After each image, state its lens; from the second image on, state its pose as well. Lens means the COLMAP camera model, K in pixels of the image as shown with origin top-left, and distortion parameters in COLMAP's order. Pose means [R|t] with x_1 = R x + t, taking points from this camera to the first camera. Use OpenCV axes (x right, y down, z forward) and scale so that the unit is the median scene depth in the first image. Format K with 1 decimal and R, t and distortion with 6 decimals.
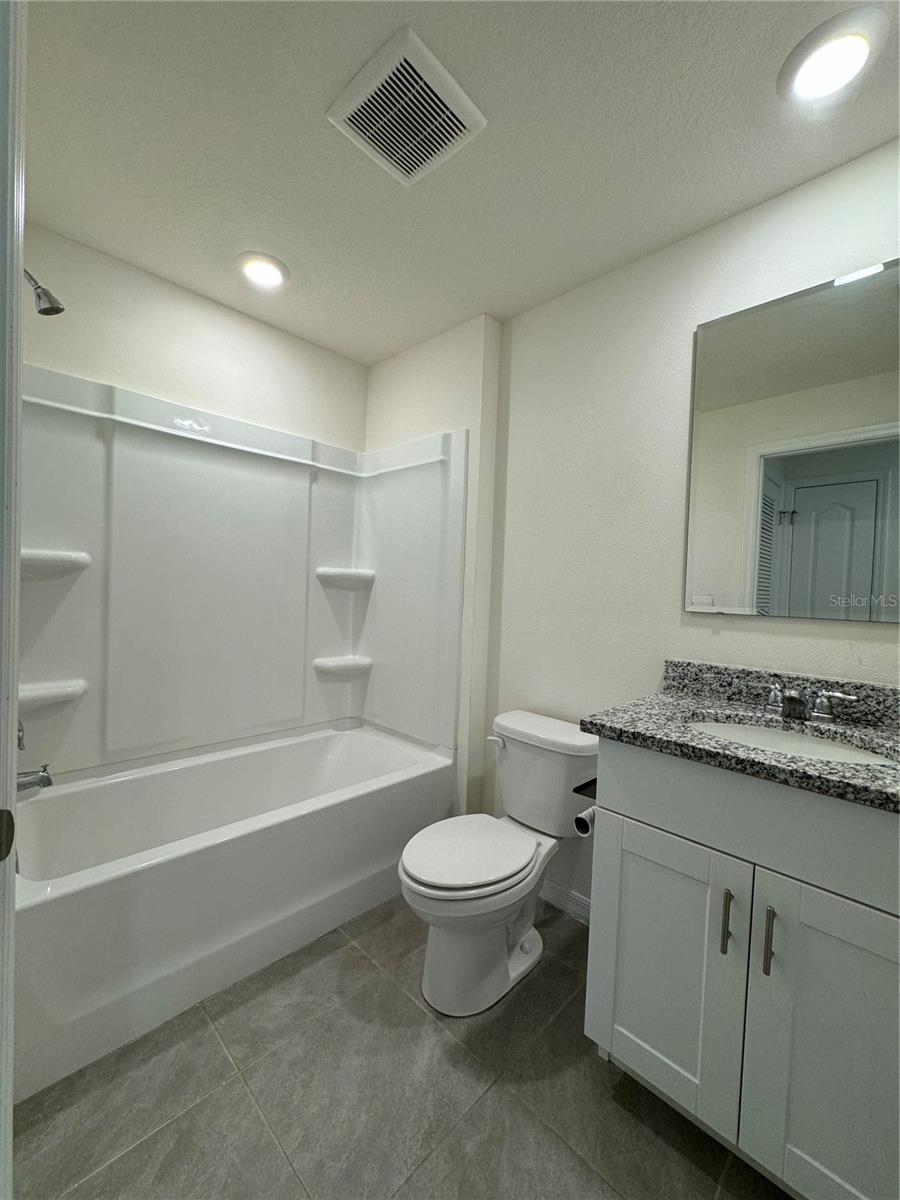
lens RADIAL K [[478.8, 0, 452.2], [0, 478.8, 599.2], [0, 0, 1]] dist [-0.006516, -0.000189]
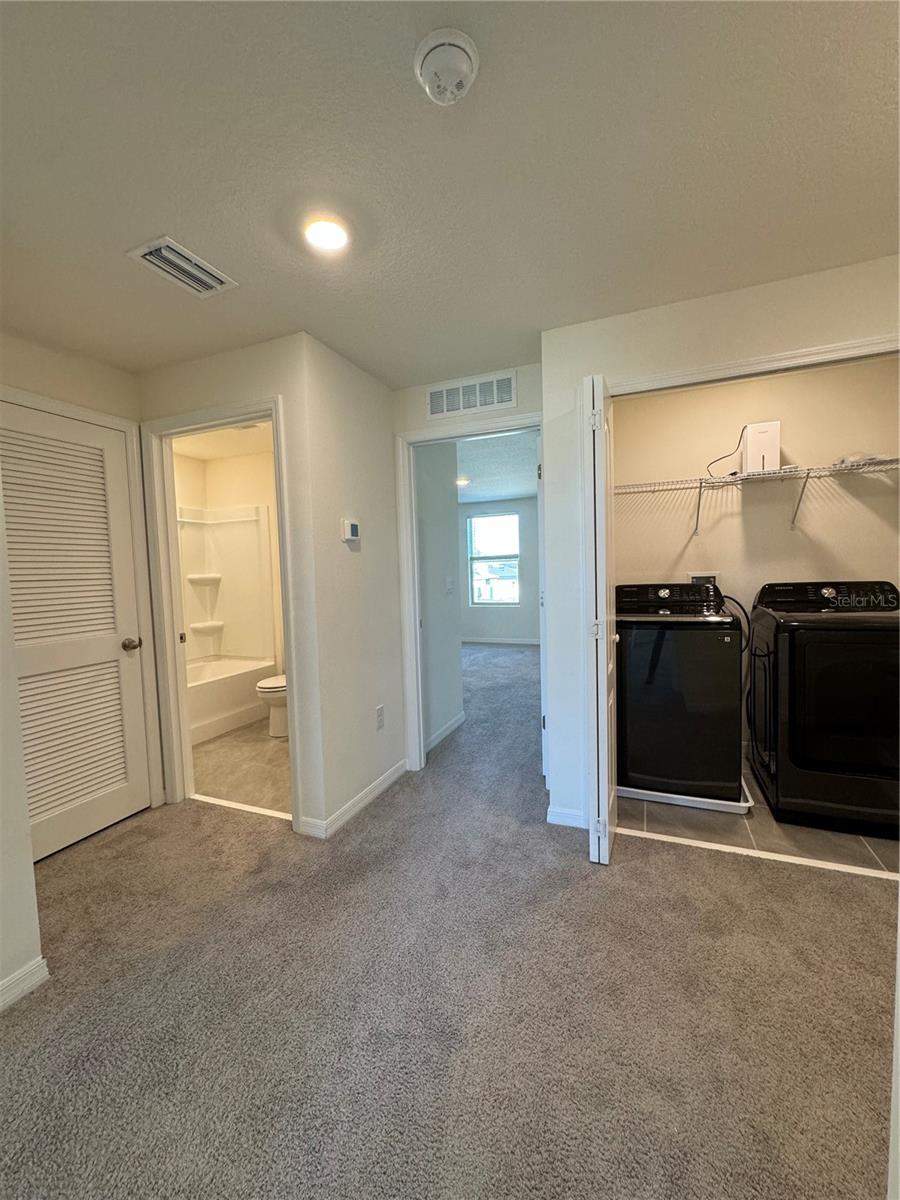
lens RADIAL K [[478.8, 0, 447.2], [0, 478.8, 596.4], [0, 0, 1]] dist [-0.006516, -0.000189]
pose [[0.927719, -0.082610, 0.364024, -0.030556], [0.072246, 0.996501, 0.042022, 0.010900], [-0.366222, -0.012685, 0.930441, -1.082822]]
